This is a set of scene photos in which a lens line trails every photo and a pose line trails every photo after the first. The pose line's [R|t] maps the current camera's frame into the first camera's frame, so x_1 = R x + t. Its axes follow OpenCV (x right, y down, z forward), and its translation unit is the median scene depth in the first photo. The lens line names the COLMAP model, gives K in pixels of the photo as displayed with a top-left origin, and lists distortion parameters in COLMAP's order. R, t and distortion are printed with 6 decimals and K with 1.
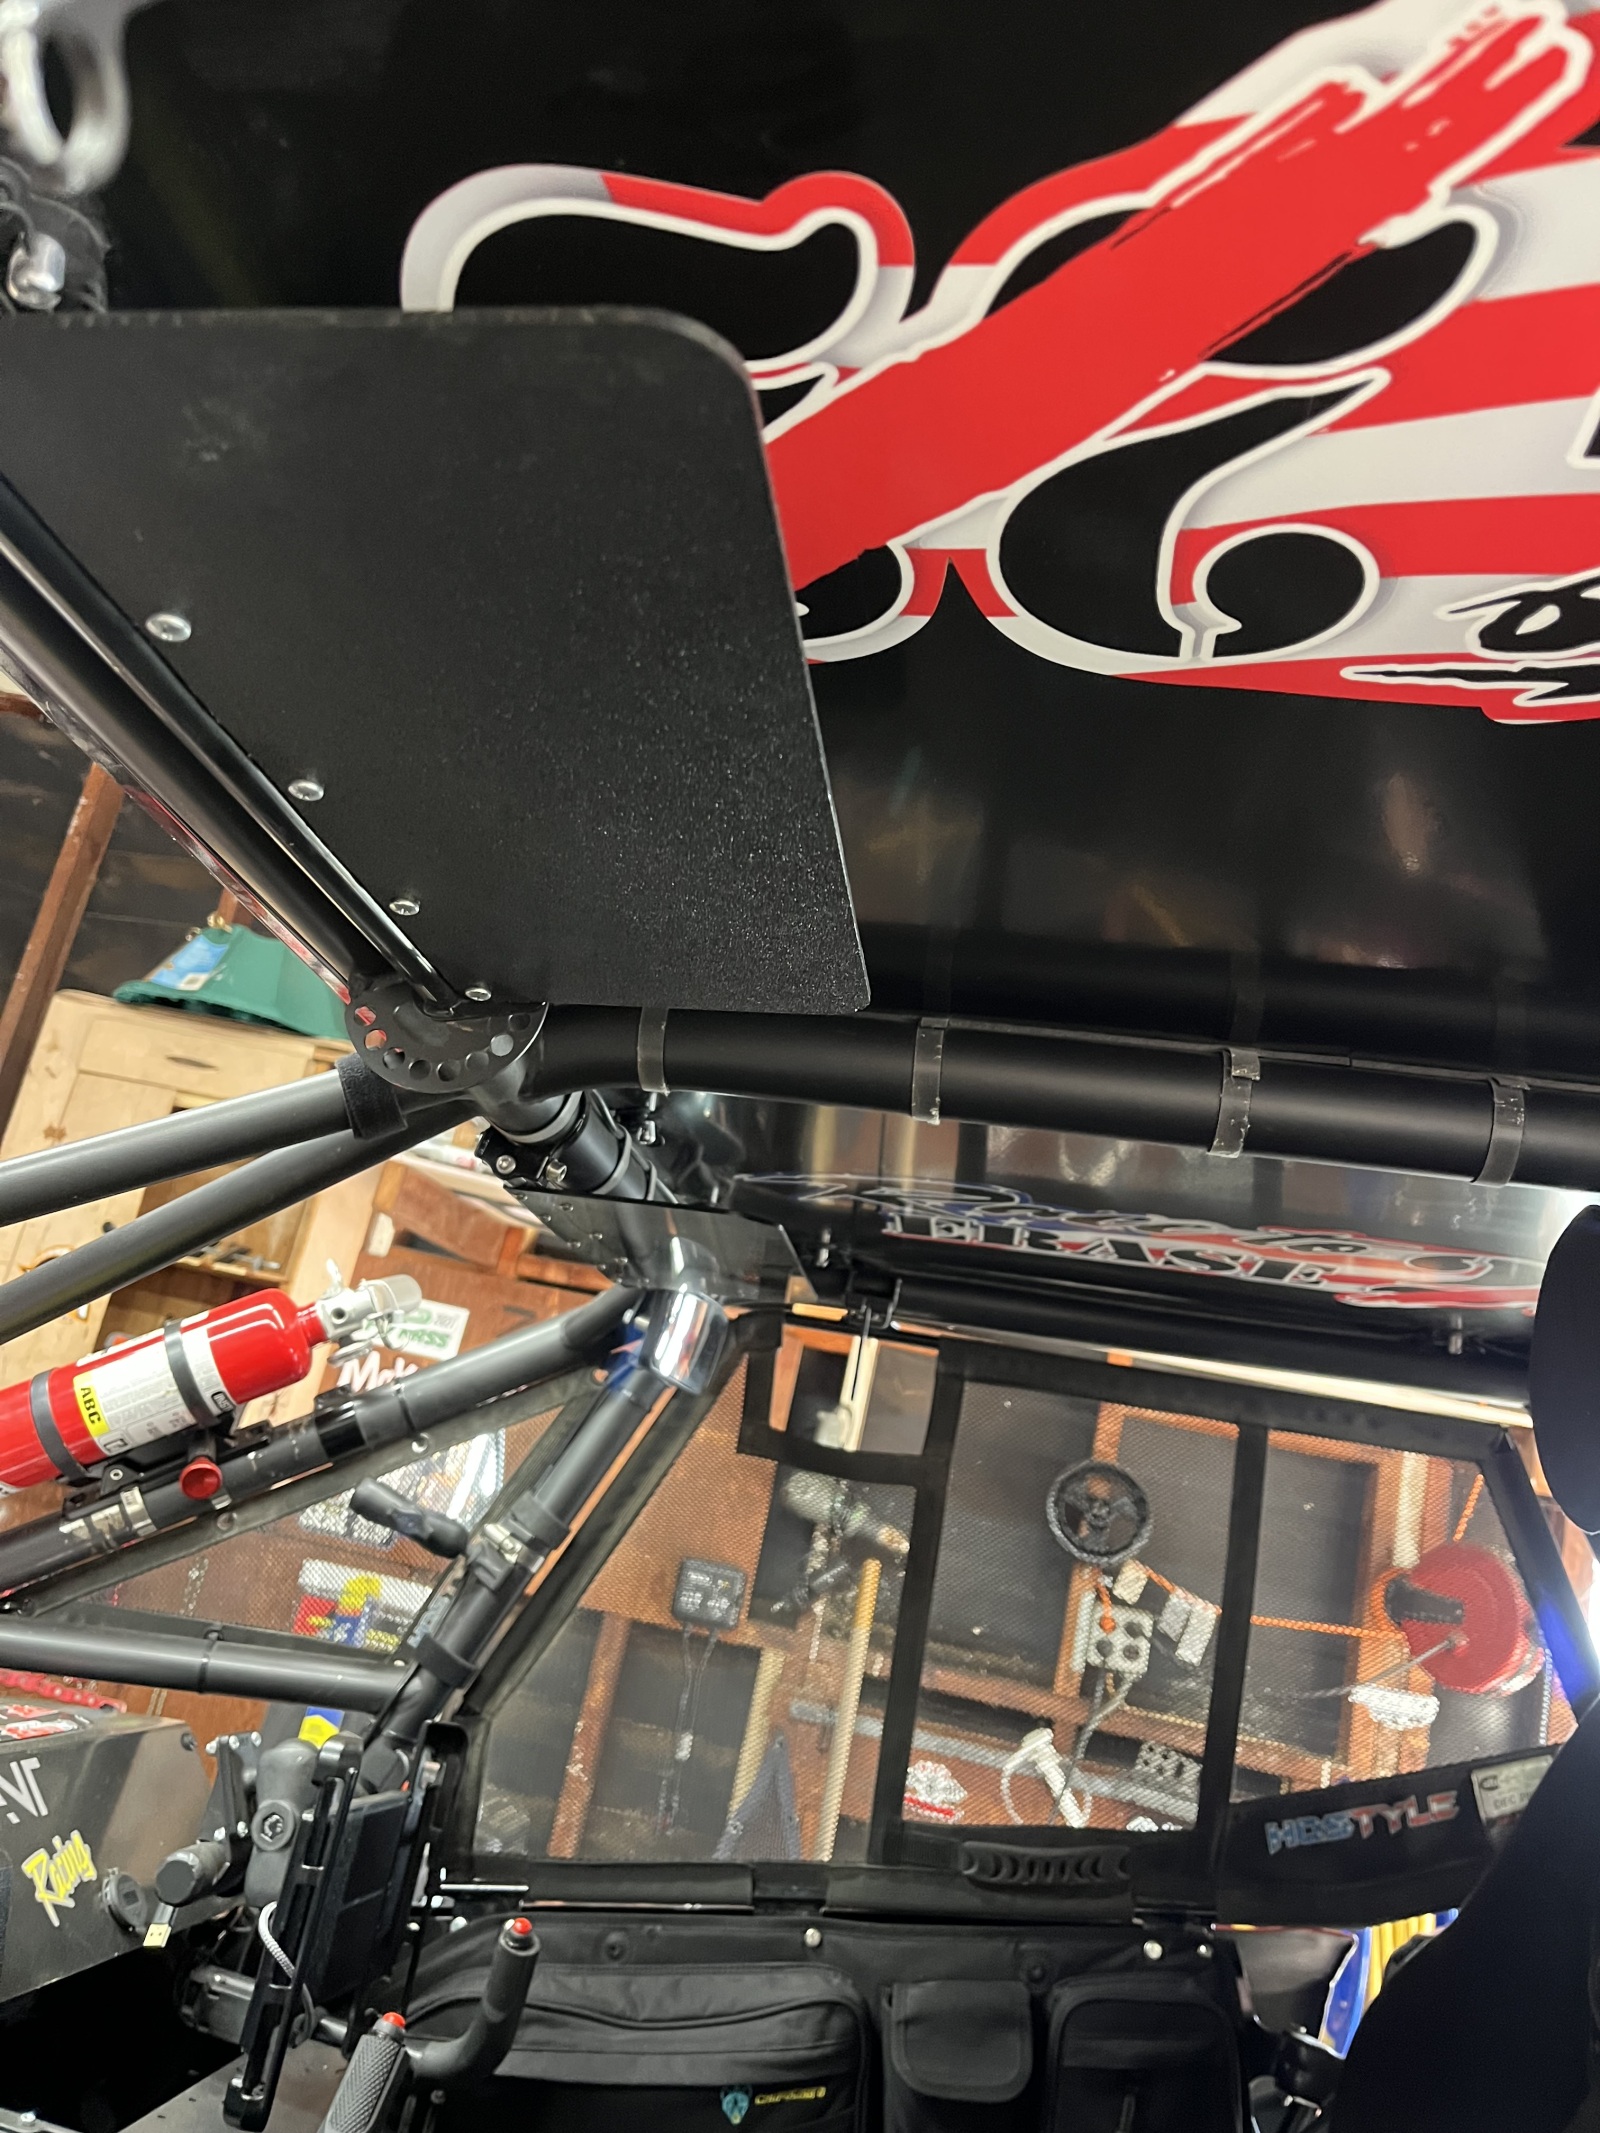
lens RADIAL K [[1624.3, 0, 793.1], [0, 1624.3, 1038.4], [0, 0, 1]] dist [0.095067, -0.140389]
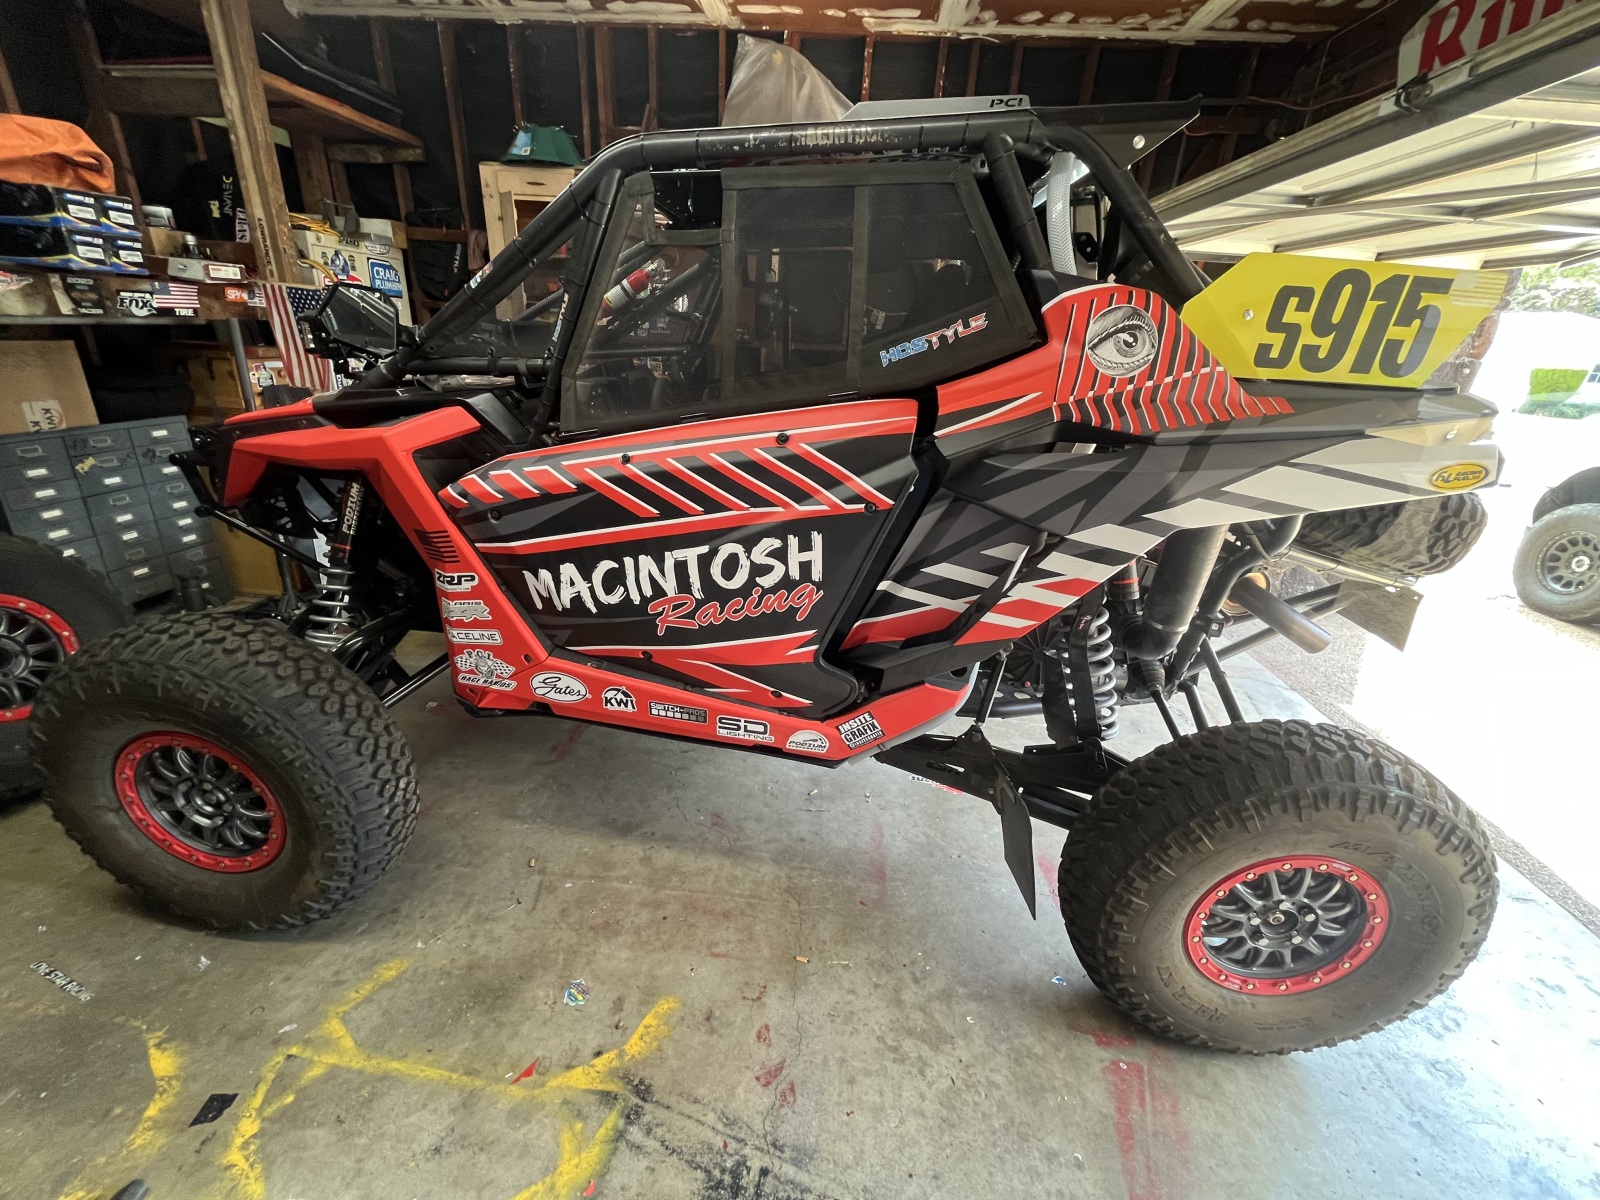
lens RADIAL K [[642.6, 0, 800.0], [0, 642.6, 600.0], [0, 0, 1]] dist [-0.000257, -0.000038]
pose [[0.985946, -0.164054, -0.031561, 0.049012], [0.145826, 0.752943, 0.641726, -0.262616], [-0.081514, -0.637310, 0.766284, -1.131608]]
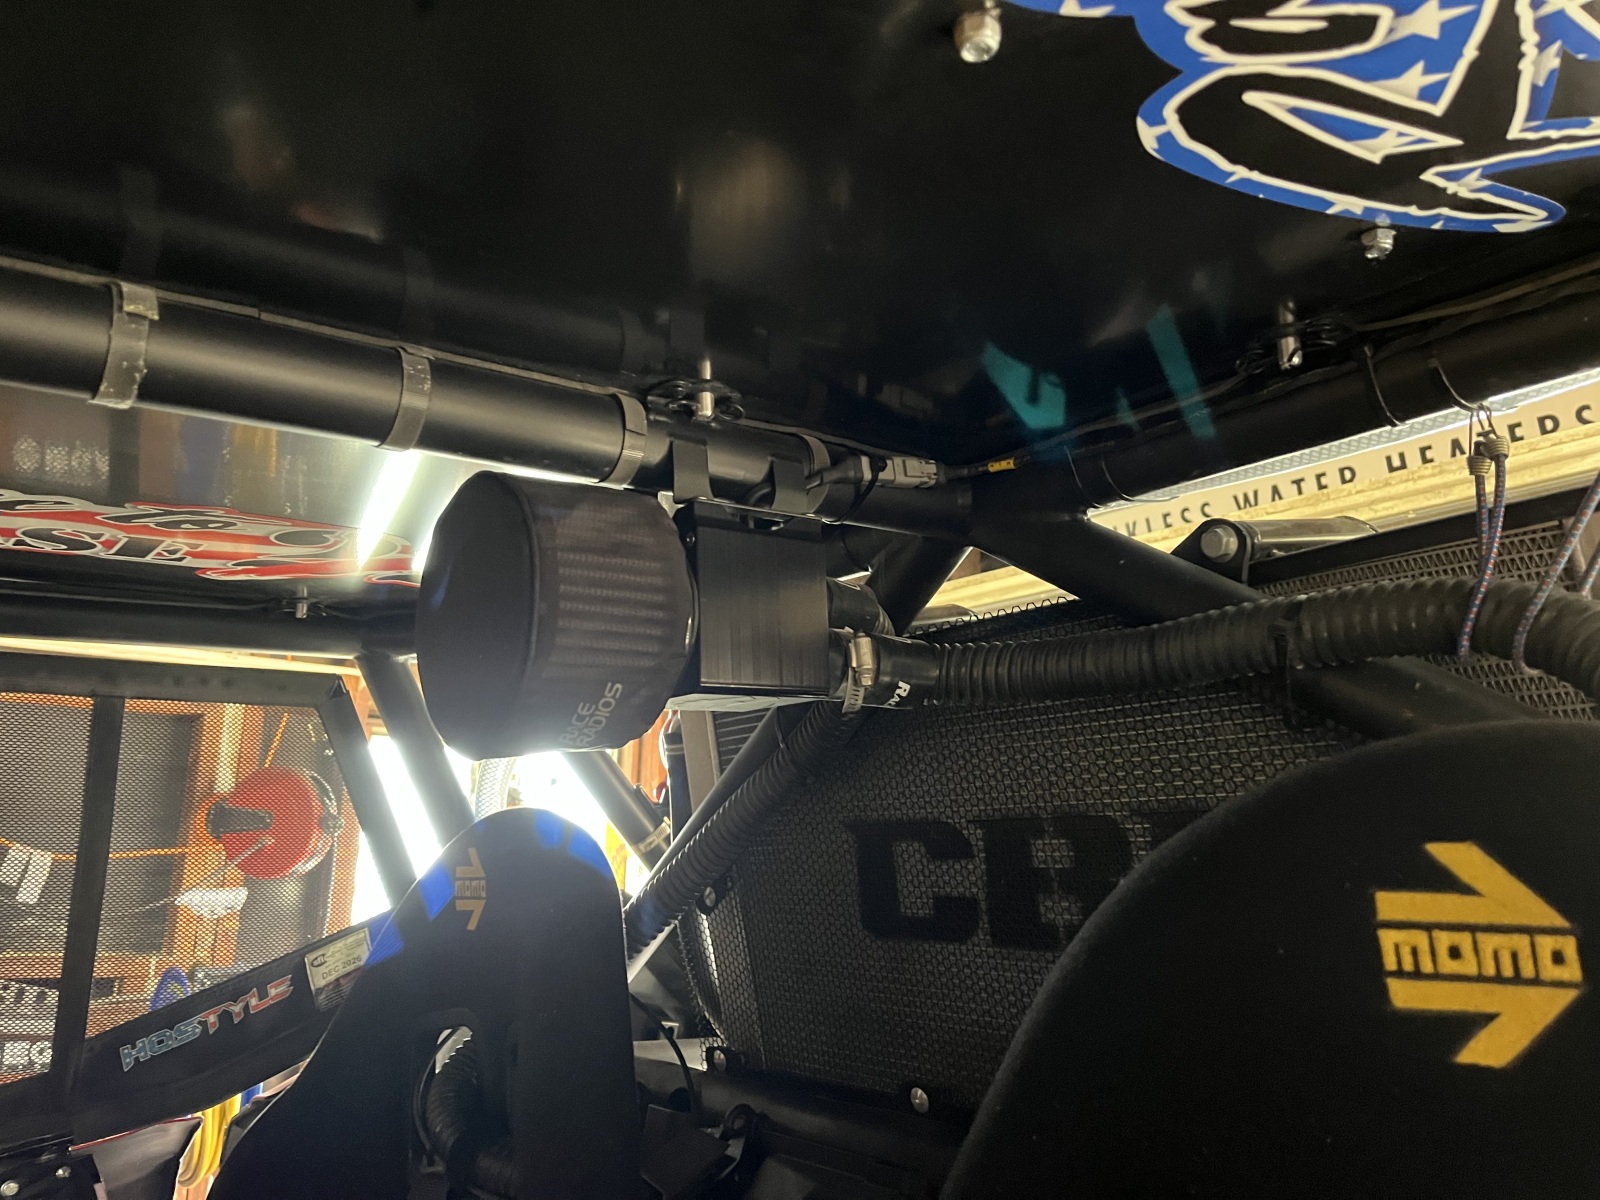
lens RADIAL K [[1218.4, 0, 800.0], [0, 1218.4, 600.0], [0, 0, 1]] dist [0.095067, -0.140389]
pose [[0.696488, -0.040497, 0.716425, 0.023727], [-0.081808, 0.987415, 0.135346, 0.032670], [-0.712890, -0.152876, 0.684409, 0.157183]]
